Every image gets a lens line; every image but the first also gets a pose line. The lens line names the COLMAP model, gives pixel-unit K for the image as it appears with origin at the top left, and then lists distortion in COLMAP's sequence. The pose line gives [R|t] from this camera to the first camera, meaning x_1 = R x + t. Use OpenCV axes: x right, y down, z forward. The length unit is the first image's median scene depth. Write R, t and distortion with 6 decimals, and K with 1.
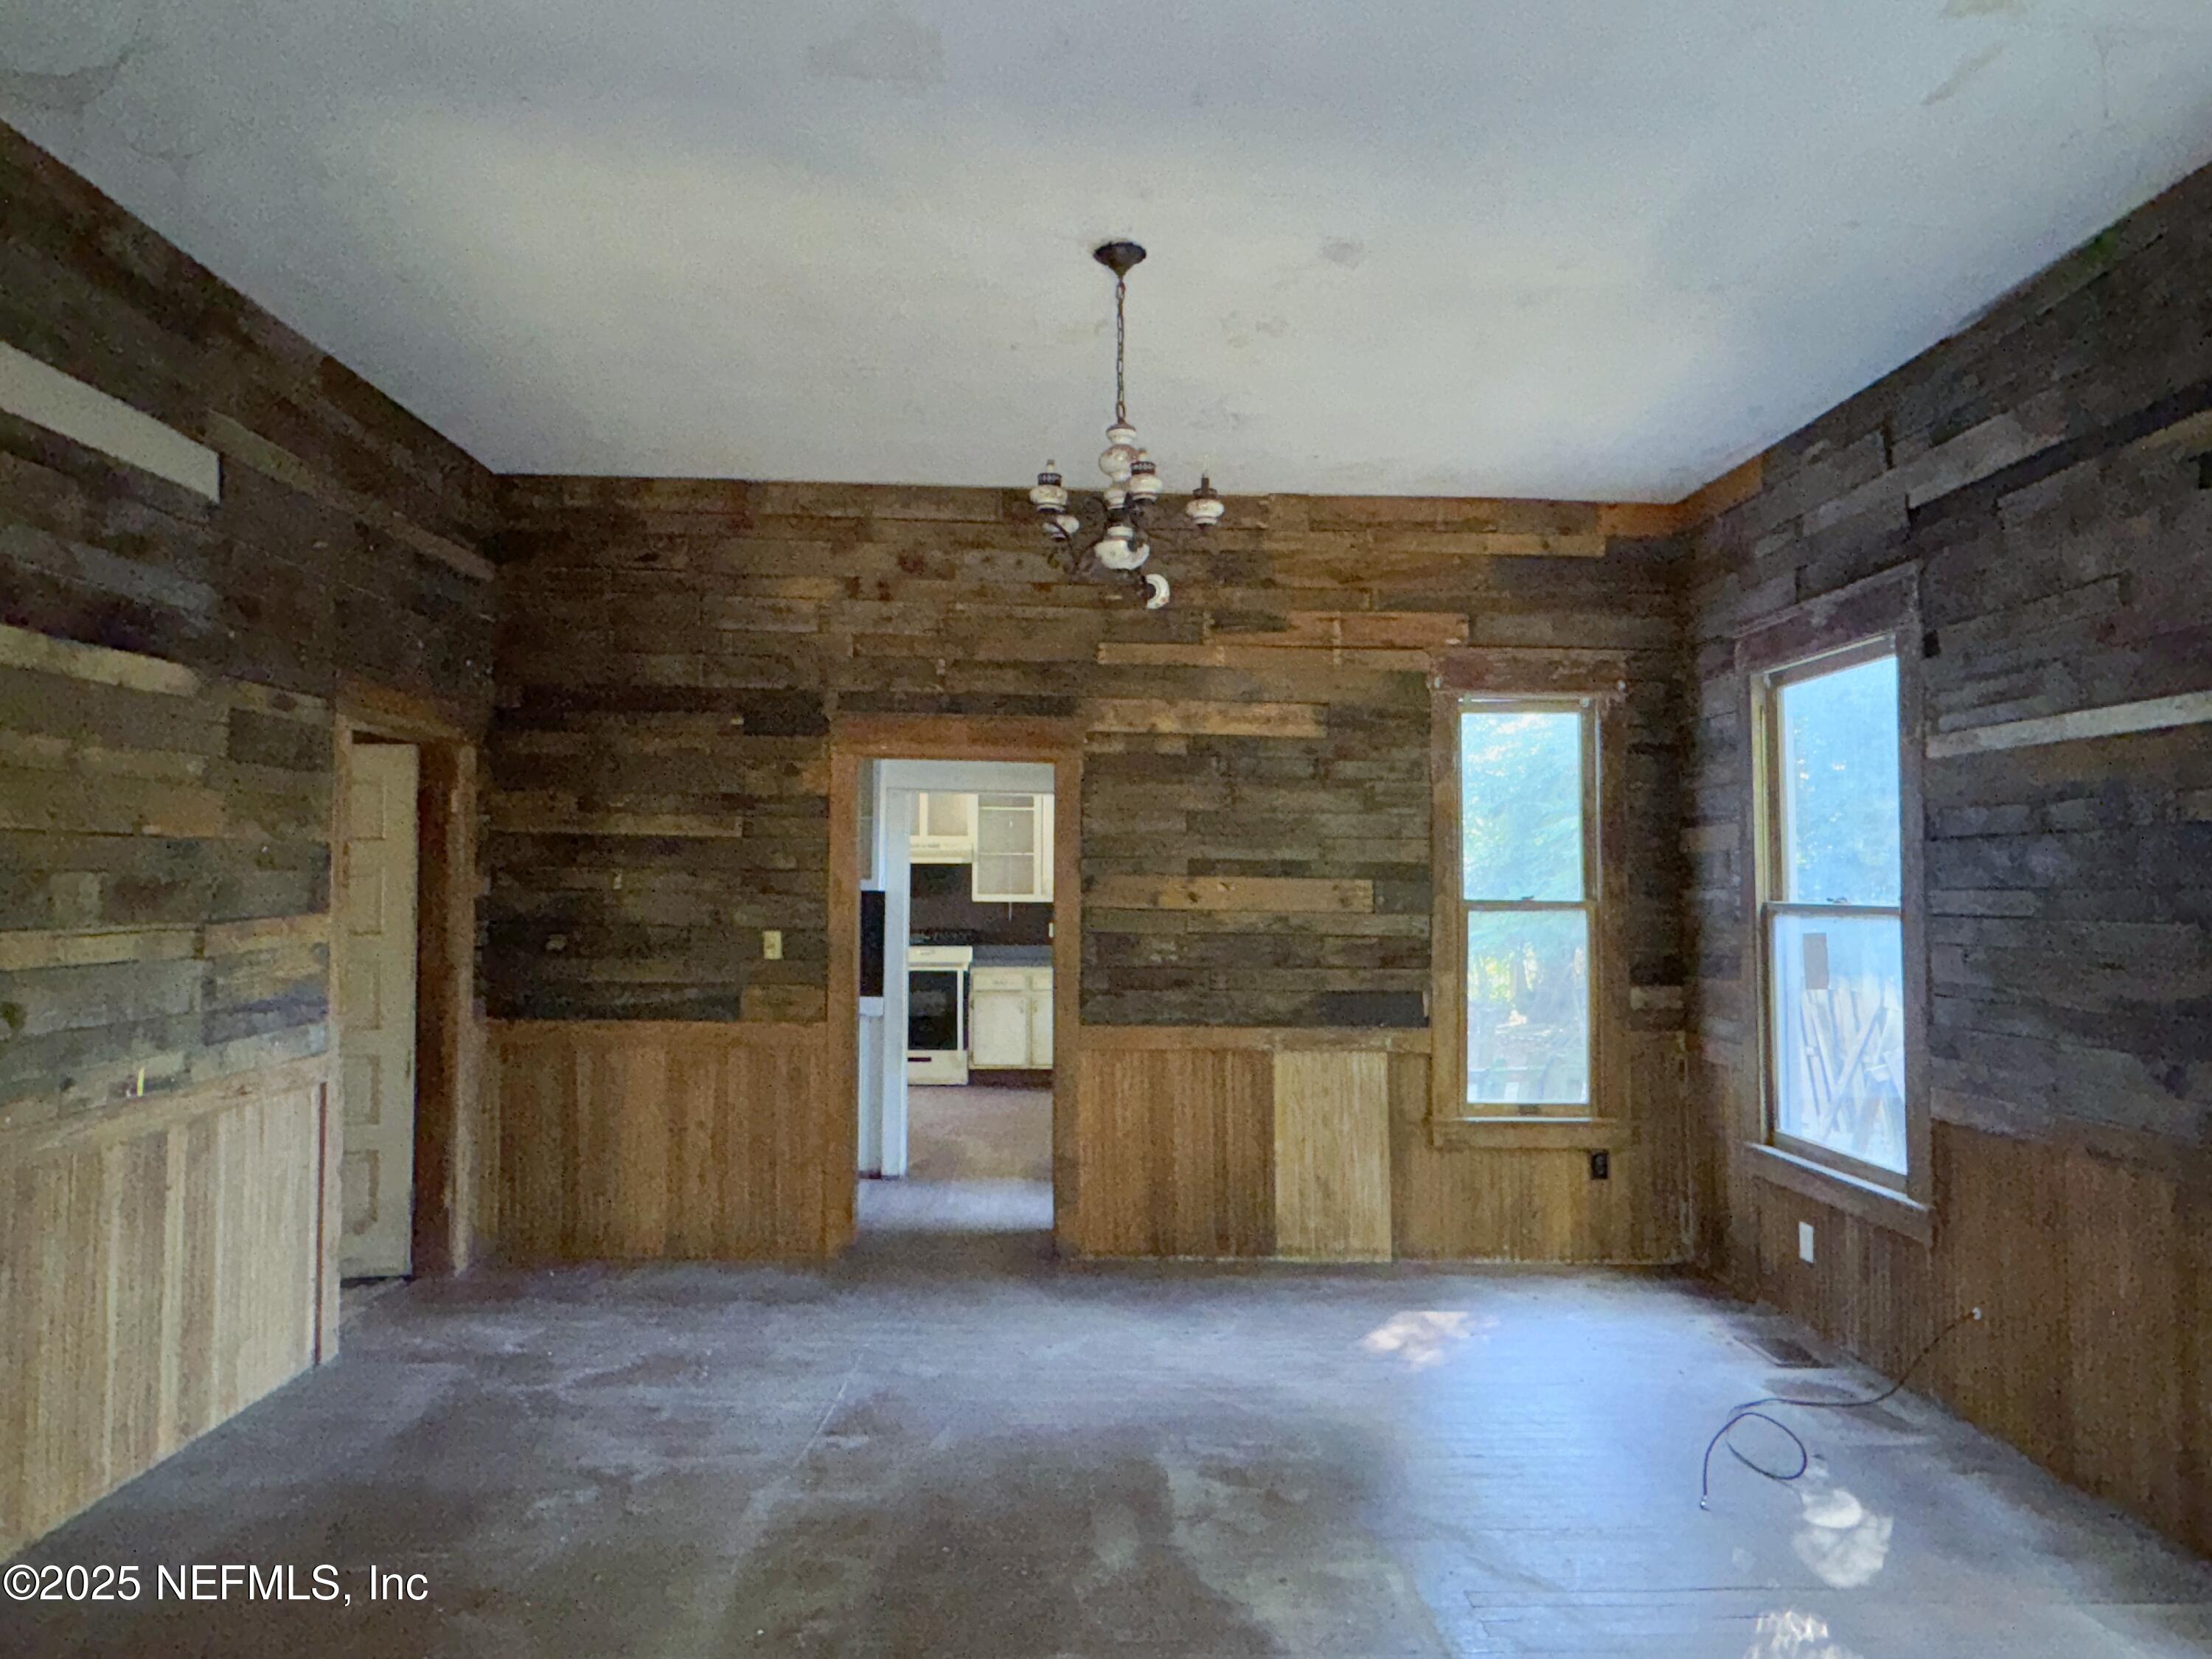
lens RADIAL K [[1339.5, 0, 1100.1], [0, 1339.5, 827.7], [0, 0, 1]] dist [0.001141, -0.004469]
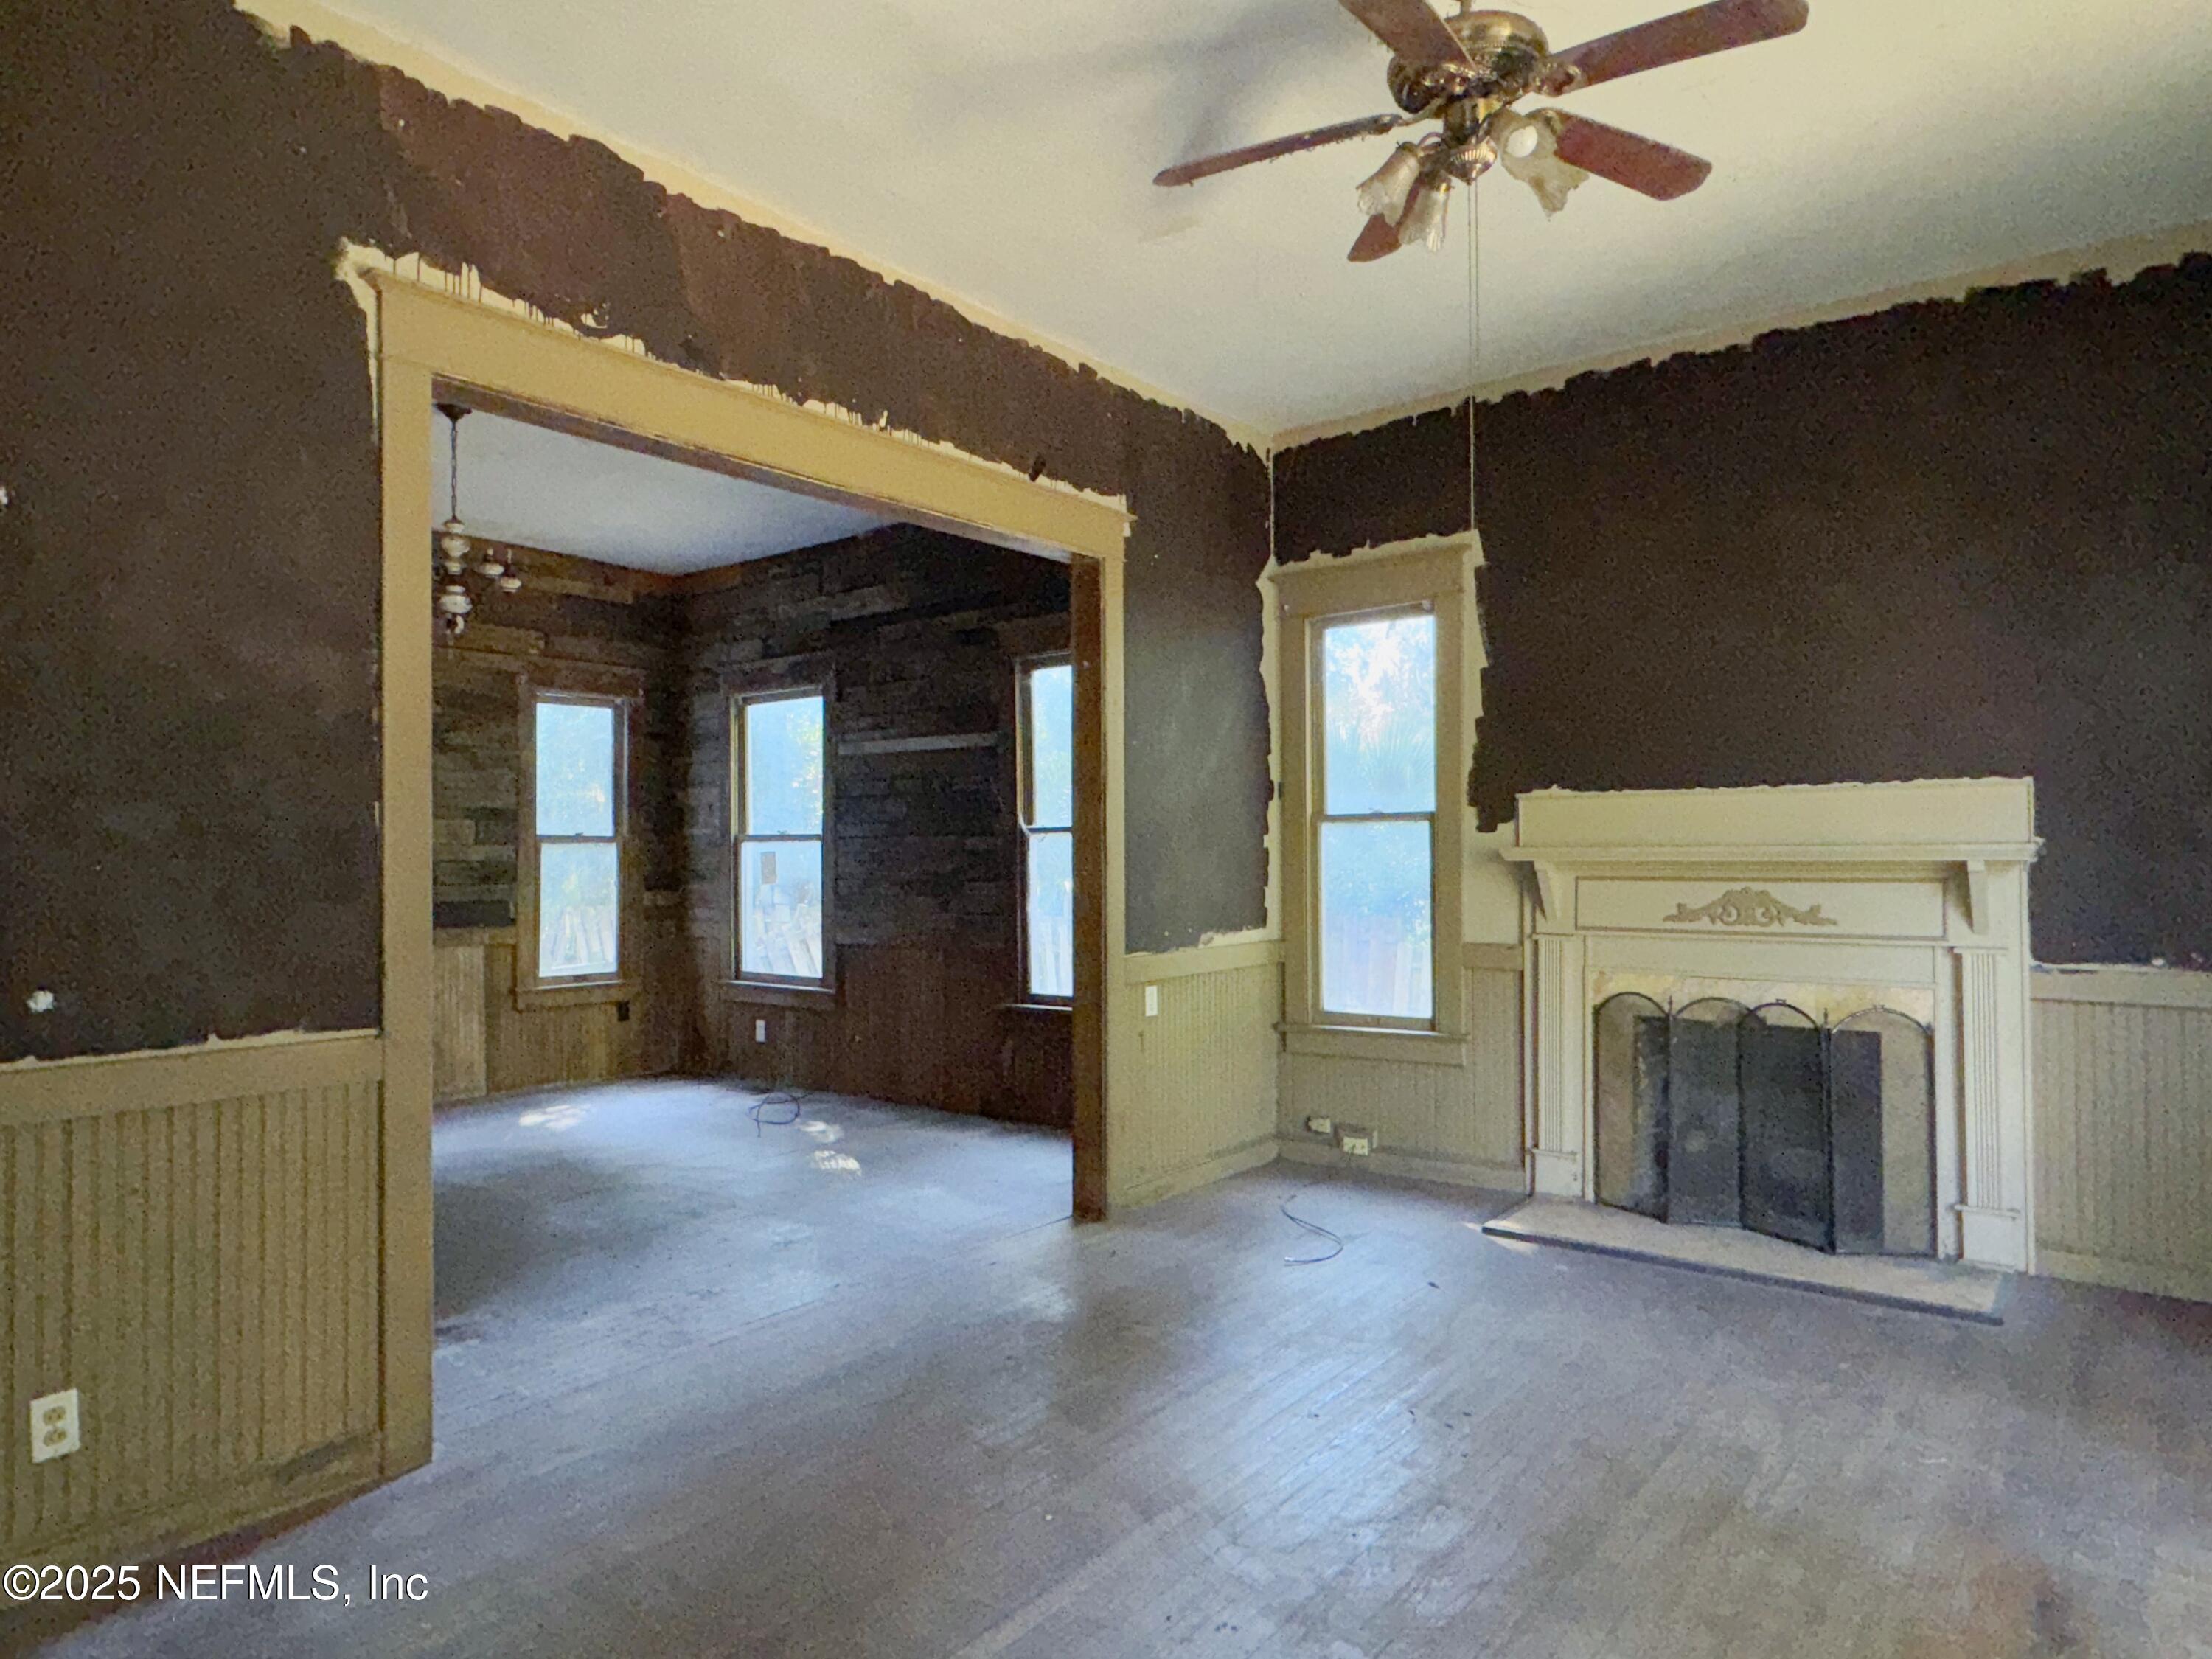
lens RADIAL K [[1339.5, 0, 1100.1], [0, 1339.5, 827.7], [0, 0, 1]] dist [0.001141, -0.004469]
pose [[0.646765, 0.005217, 0.762672, -0.433809], [-0.025113, 0.999580, 0.014459, 0.010913], [-0.762276, -0.028504, 0.646624, -0.377840]]
